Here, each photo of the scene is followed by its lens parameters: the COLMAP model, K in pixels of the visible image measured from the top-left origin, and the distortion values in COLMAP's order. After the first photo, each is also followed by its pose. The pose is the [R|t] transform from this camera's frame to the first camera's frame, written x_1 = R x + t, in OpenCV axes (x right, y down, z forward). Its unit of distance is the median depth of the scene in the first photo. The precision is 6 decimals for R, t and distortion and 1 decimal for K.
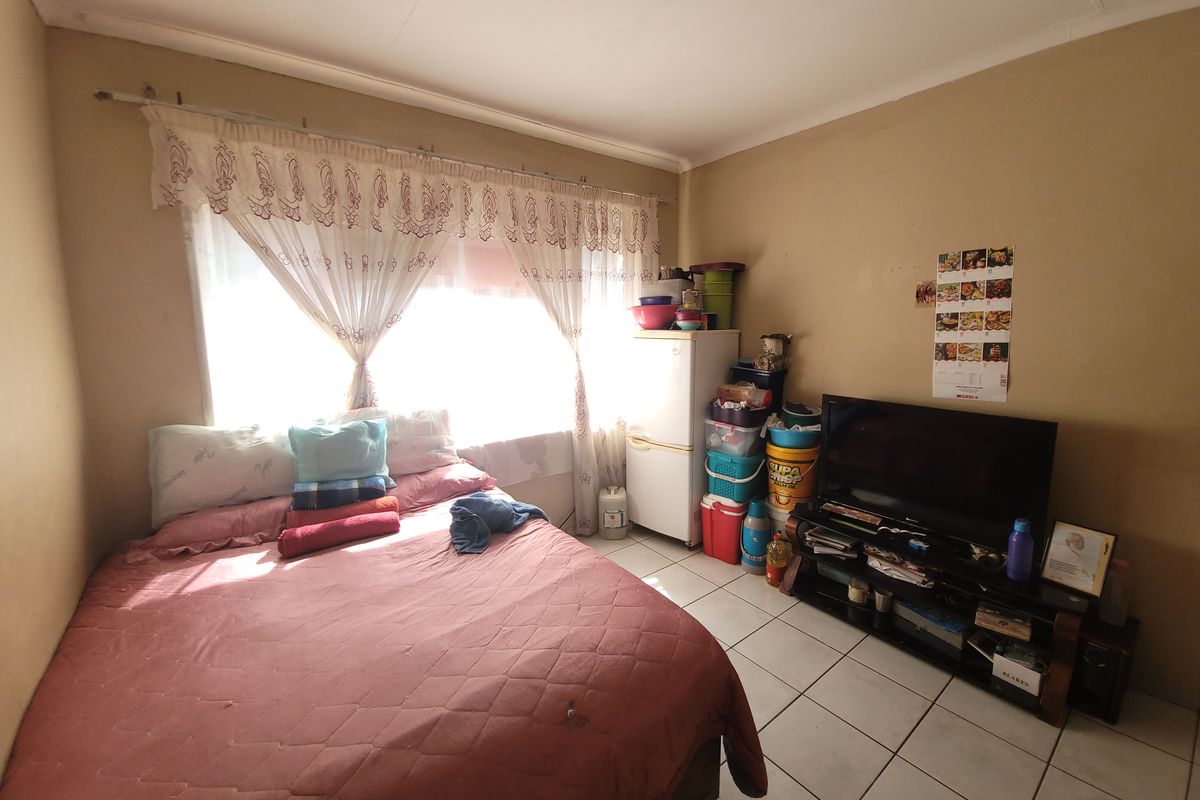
lens RADIAL K [[484.2, 0, 600.0], [0, 484.2, 400.0], [0, 0, 1]] dist [-0.001181, -0.000189]
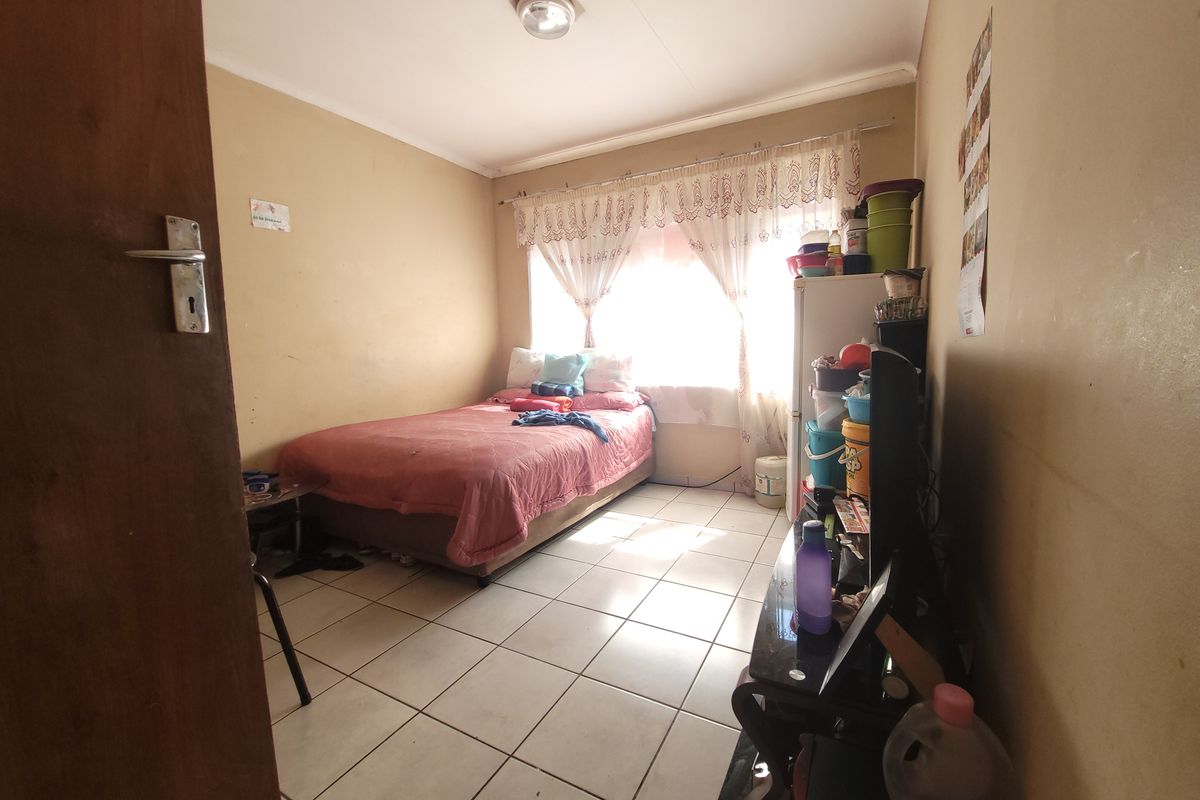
lens RADIAL K [[484.2, 0, 600.0], [0, 484.2, 400.0], [0, 0, 1]] dist [-0.001181, -0.000189]
pose [[0.391760, 0.108154, -0.913688, 0.992064], [-0.132503, 0.989347, 0.060296, 0.081459], [0.910476, 0.097445, 0.401918, 0.381750]]
